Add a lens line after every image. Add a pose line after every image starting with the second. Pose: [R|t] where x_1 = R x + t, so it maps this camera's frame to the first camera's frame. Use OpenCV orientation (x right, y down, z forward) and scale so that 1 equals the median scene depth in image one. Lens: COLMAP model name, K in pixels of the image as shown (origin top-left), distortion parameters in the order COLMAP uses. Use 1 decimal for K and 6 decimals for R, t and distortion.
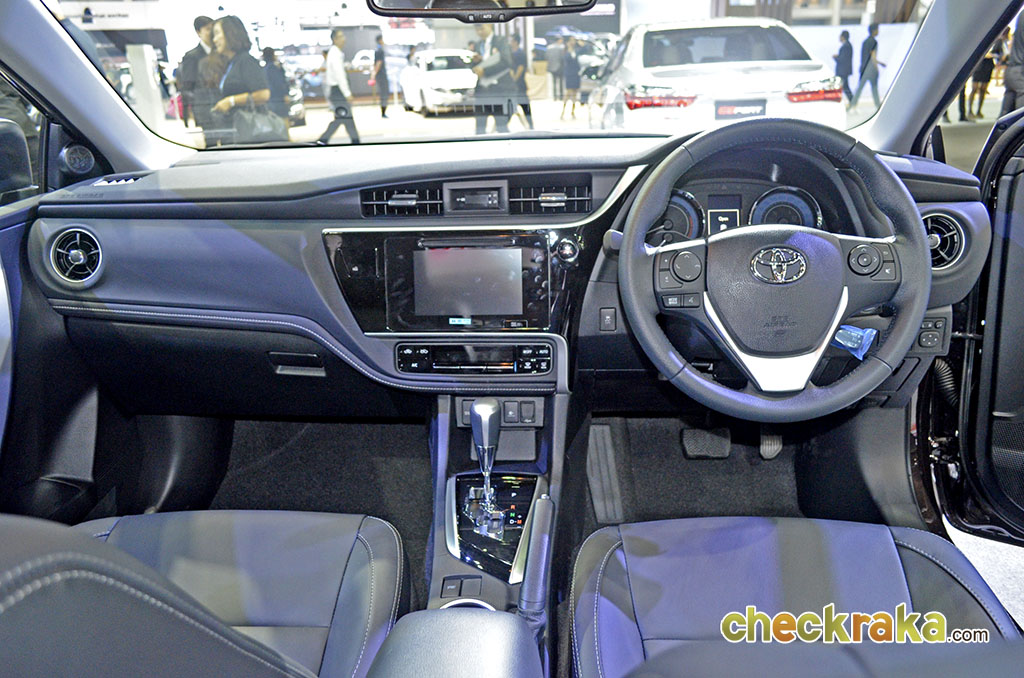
lens RADIAL K [[794.3, 0, 512.0], [0, 794.3, 340.0], [0, 0, 1]] dist [0.014021, 0.003095]
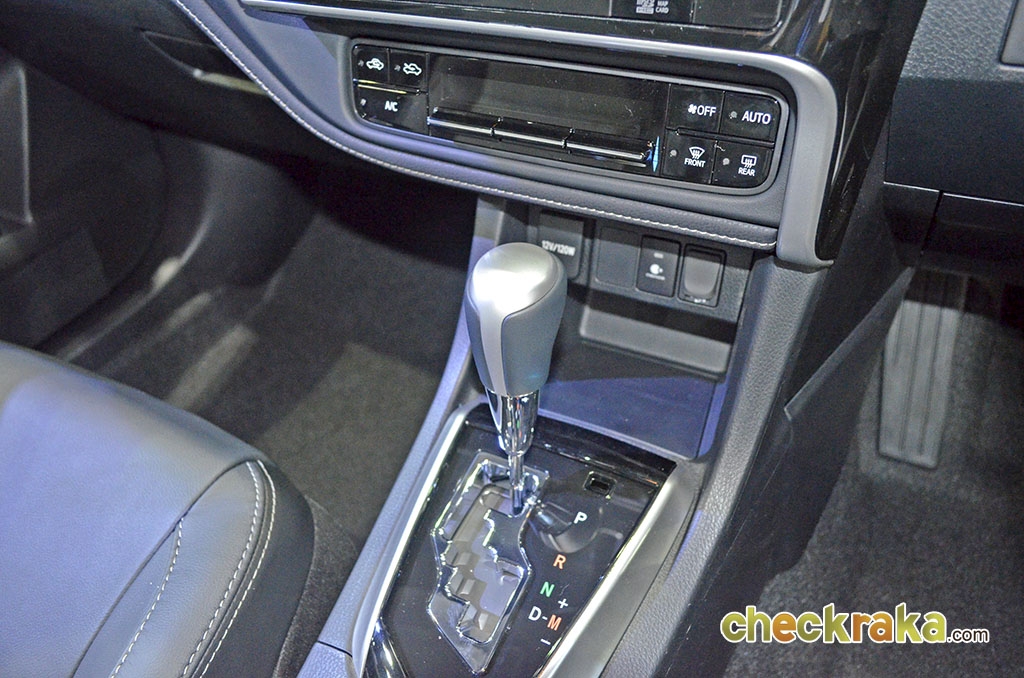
lens RADIAL K [[794.3, 0, 512.9], [0, 794.3, 342.3], [0, 0, 1]] dist [0.014021, 0.003095]
pose [[0.930720, 0.226884, -0.286852, 0.058659], [-0.139348, 0.945147, 0.295432, 0.018644], [0.338146, -0.234992, 0.911283, 0.675479]]
